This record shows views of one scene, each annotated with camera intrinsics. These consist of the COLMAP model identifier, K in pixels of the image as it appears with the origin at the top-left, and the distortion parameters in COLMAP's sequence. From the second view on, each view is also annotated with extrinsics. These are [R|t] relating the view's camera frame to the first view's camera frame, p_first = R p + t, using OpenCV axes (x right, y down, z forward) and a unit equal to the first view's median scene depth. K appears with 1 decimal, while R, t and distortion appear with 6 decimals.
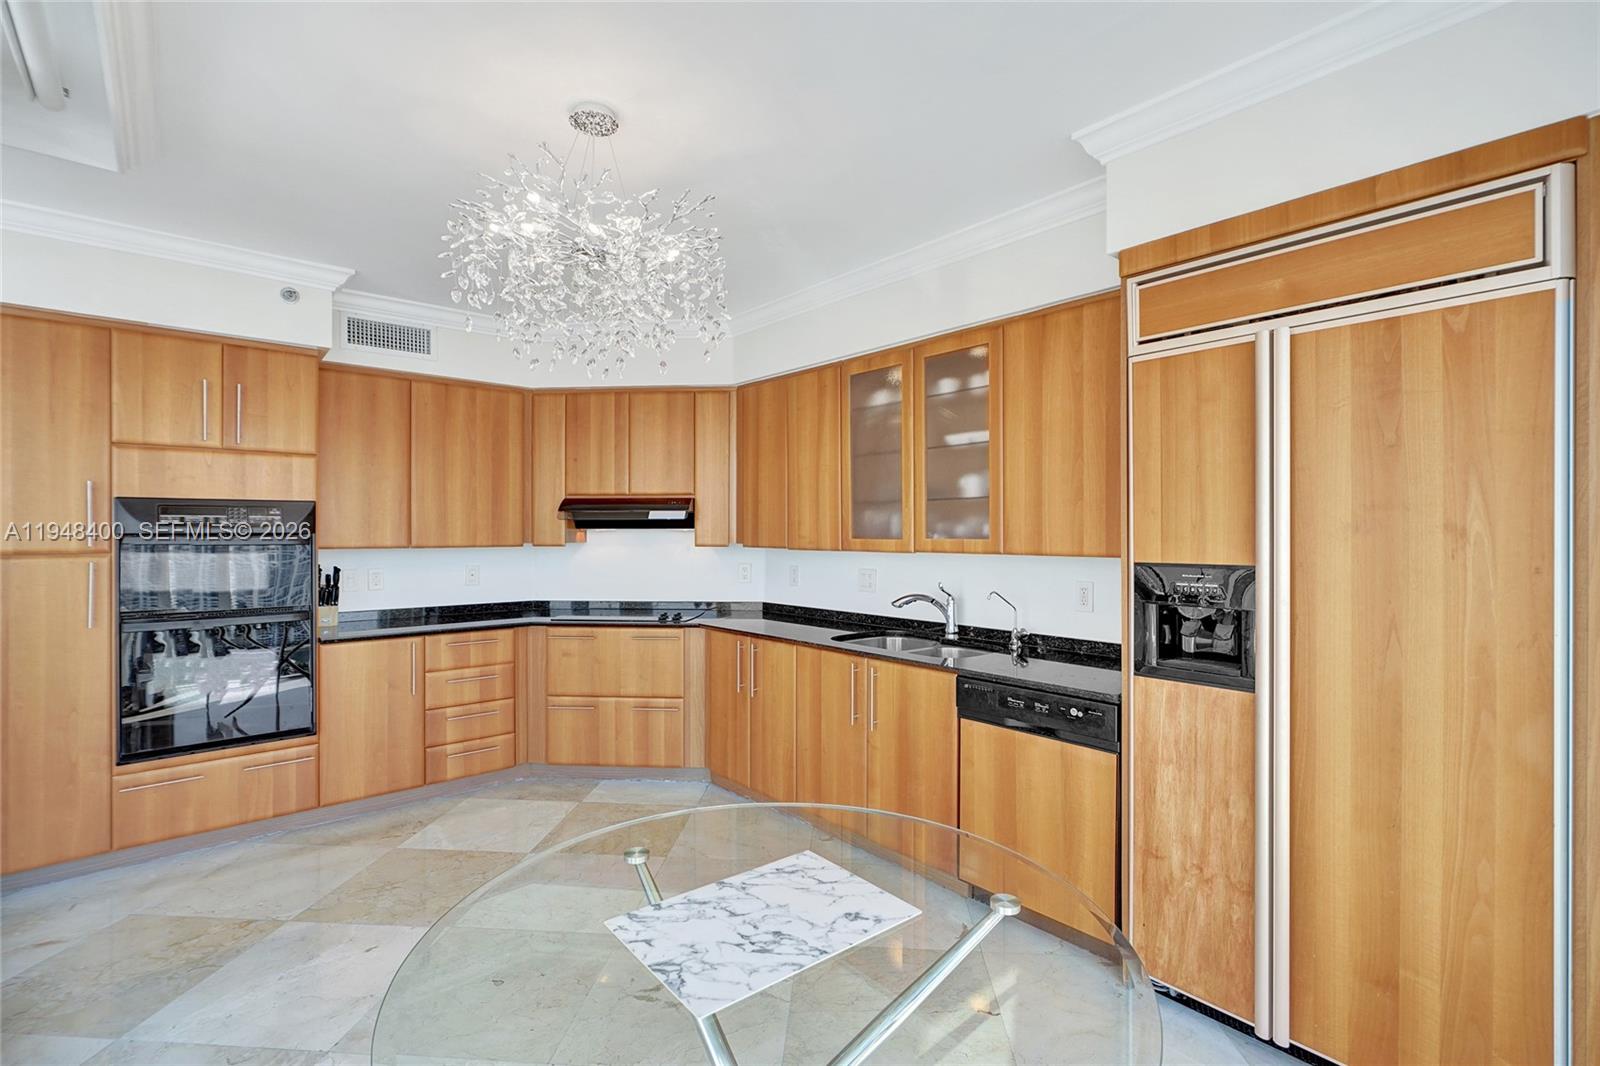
lens RADIAL K [[706.9, 0, 797.6], [0, 706.9, 536.4], [0, 0, 1]] dist [-0.003002, 0.000362]
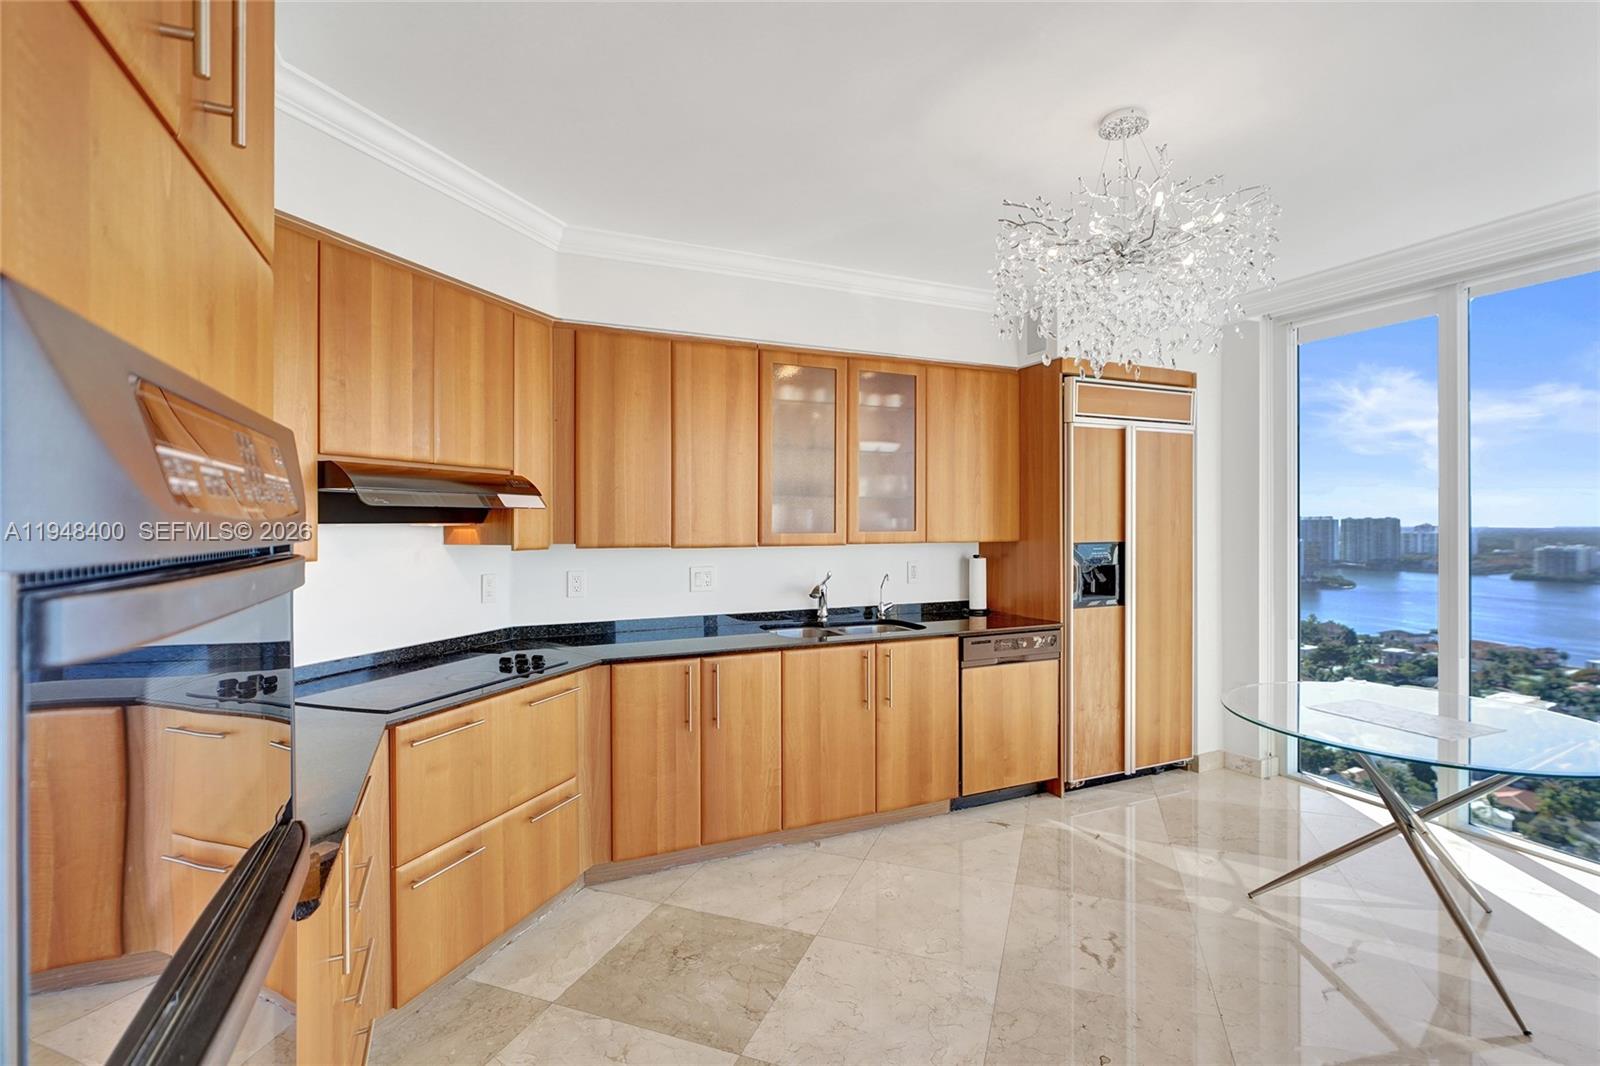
lens RADIAL K [[734.6, 0, 768.3], [0, 734.6, 533.6], [0, 0, 1]] dist [-0.002402, -0.000156]
pose [[0.311703, -0.015537, 0.950052, -0.904761], [0.010326, 0.999863, 0.012963, -0.010463], [-0.950123, 0.005769, 0.311821, 0.719681]]
